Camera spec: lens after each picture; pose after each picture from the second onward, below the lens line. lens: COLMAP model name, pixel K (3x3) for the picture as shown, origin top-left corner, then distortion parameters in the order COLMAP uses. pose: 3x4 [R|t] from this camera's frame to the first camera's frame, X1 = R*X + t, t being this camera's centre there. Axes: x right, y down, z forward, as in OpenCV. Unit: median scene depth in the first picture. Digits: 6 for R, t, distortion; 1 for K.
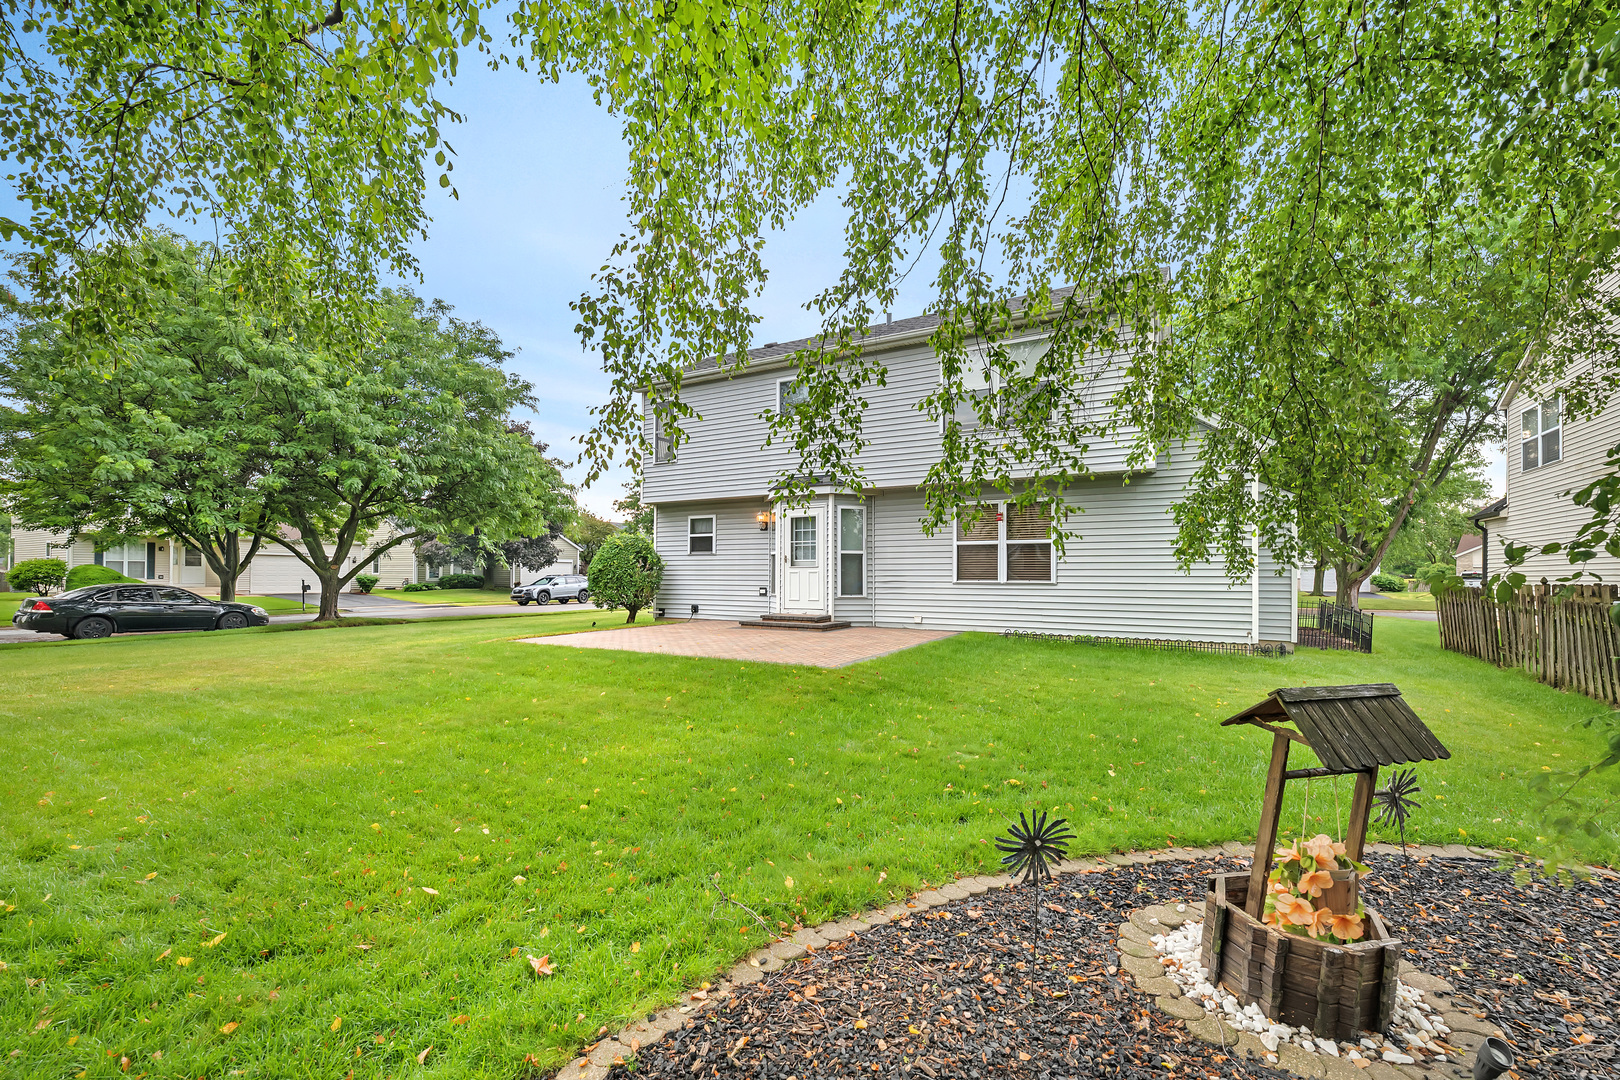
lens RADIAL K [[666.3, 0, 813.2], [0, 666.3, 570.5], [0, 0, 1]] dist [0.000078, 0.000020]
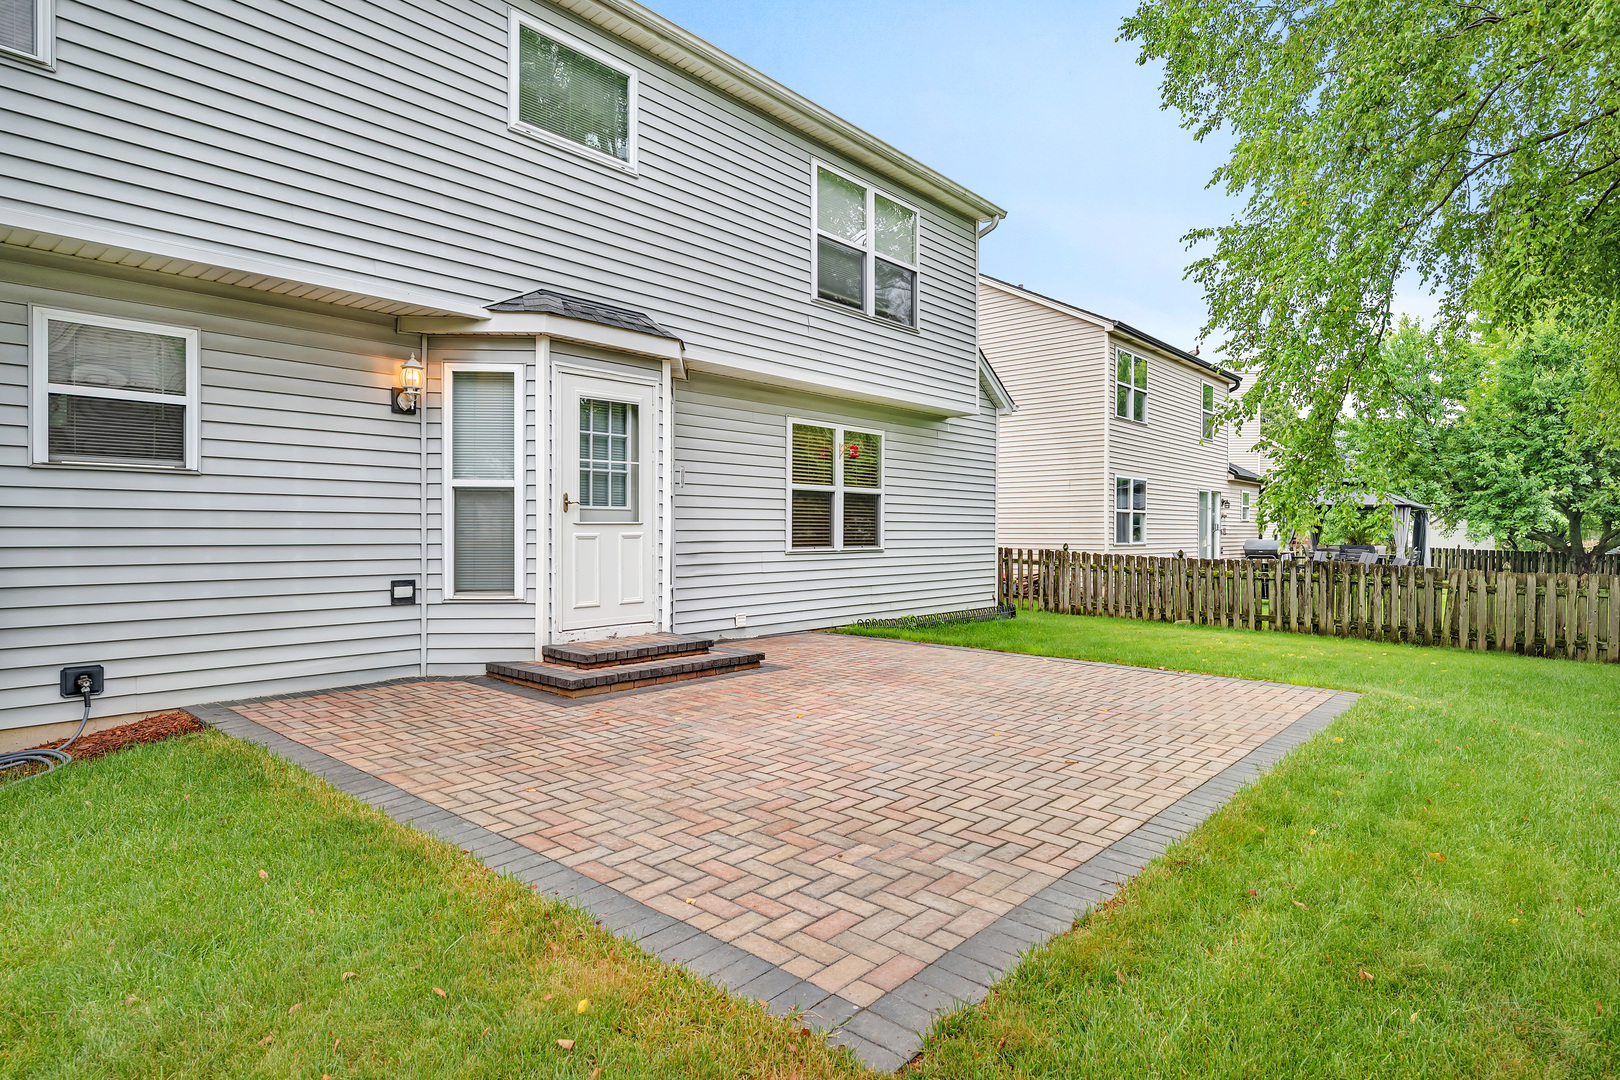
lens RADIAL K [[882.3, 0, 809.8], [0, 882.3, 536.2], [0, 0, 1]] dist [-0.002388, 0.000240]
pose [[0.195228, -0.008635, 0.980720, -0.522075], [-0.007884, 0.999915, 0.010374, -0.003900], [-0.980726, -0.009757, 0.195143, 0.773818]]
